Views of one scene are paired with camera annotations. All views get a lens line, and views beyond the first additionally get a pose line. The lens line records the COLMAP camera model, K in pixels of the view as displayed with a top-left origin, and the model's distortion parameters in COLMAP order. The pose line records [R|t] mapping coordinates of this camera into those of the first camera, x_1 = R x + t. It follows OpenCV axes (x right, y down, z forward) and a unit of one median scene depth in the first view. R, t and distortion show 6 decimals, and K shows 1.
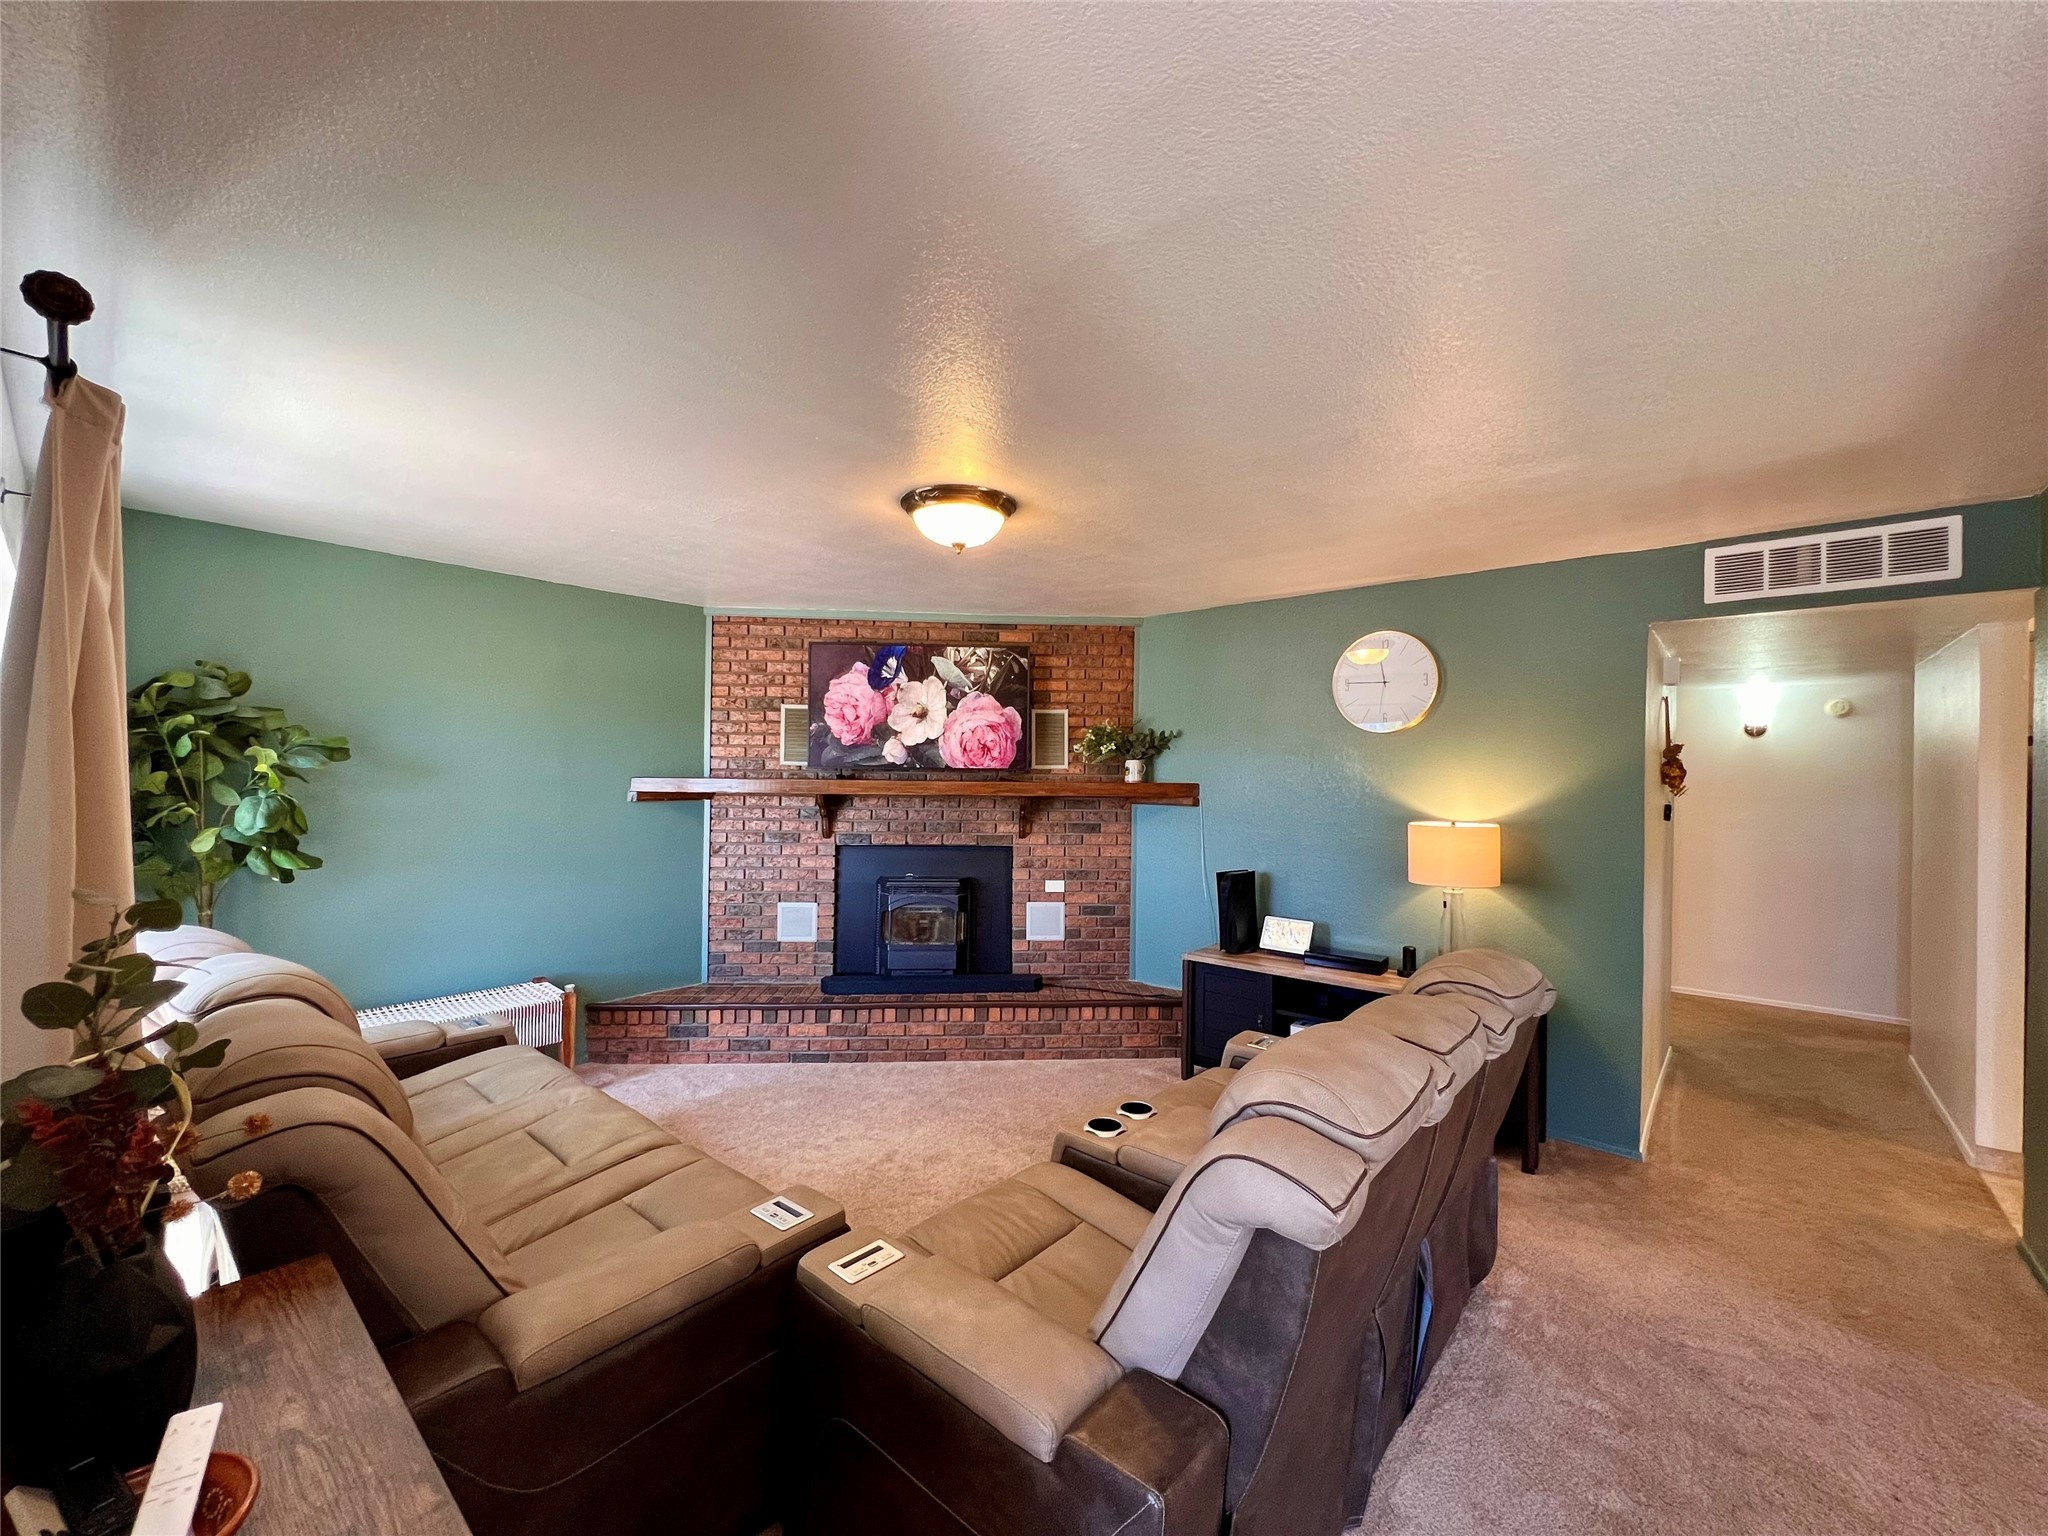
lens RADIAL K [[820.5, 0, 1025.9], [0, 820.5, 769.7], [0, 0, 1]] dist [-0.001065, 0.000775]
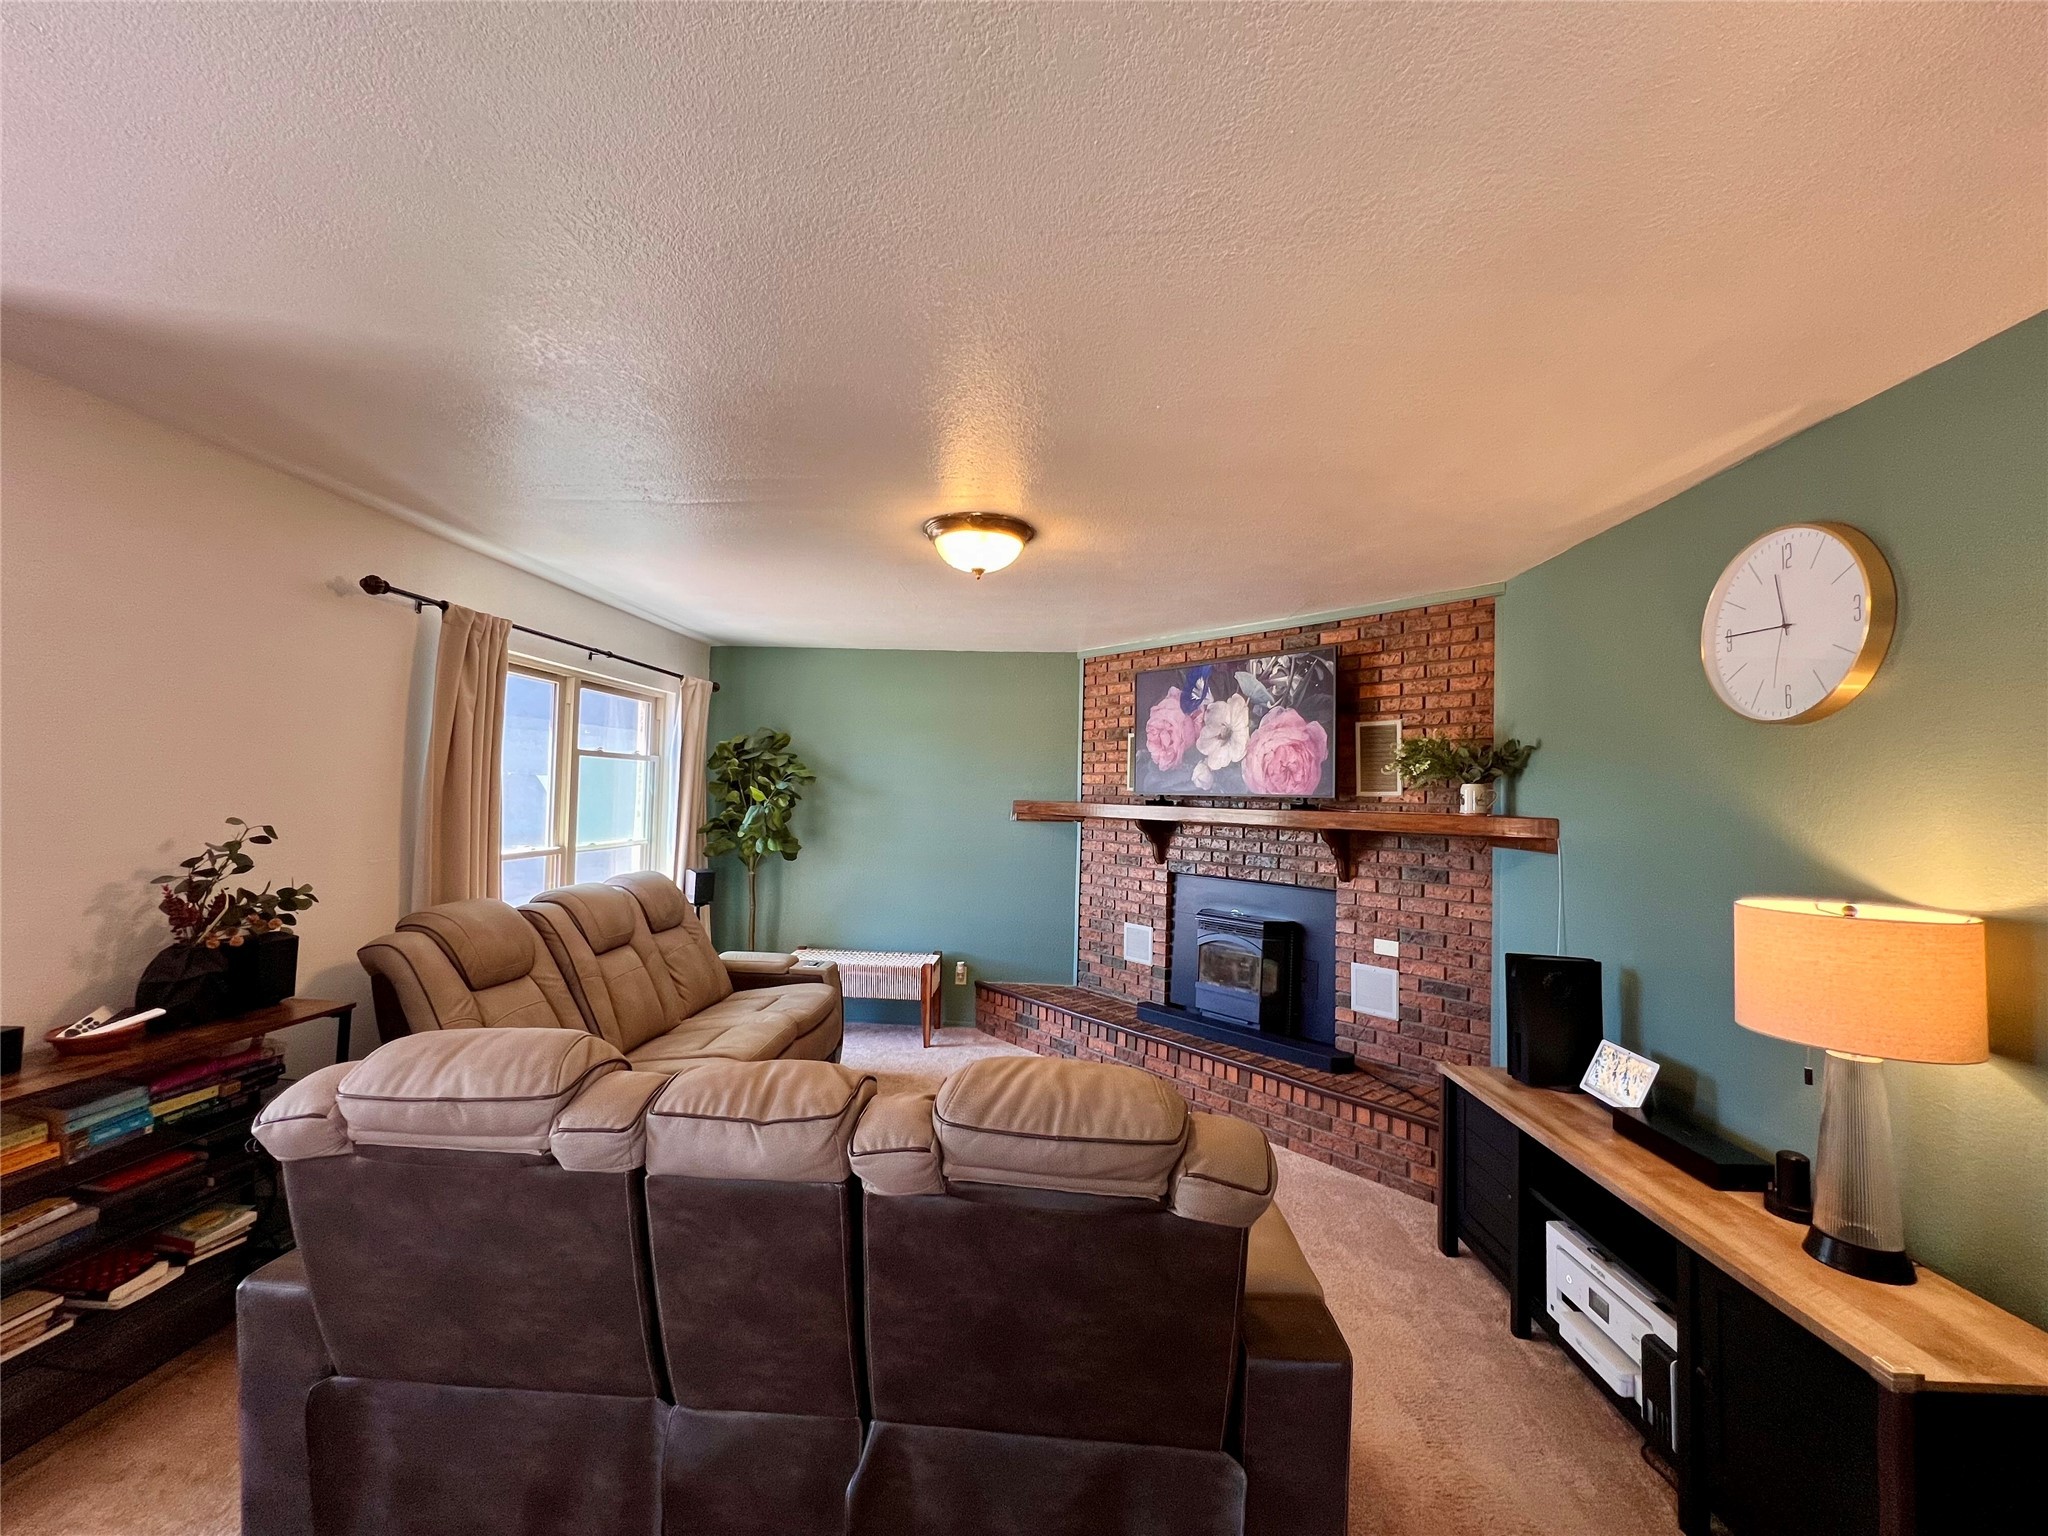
lens RADIAL K [[820.5, 0, 1025.9], [0, 820.5, 769.7], [0, 0, 1]] dist [-0.001065, 0.000775]
pose [[0.604550, -0.021193, -0.796285, 0.467248], [-0.015667, 0.999136, -0.038487, 0.009413], [0.796413, 0.035742, 0.603696, 0.263366]]
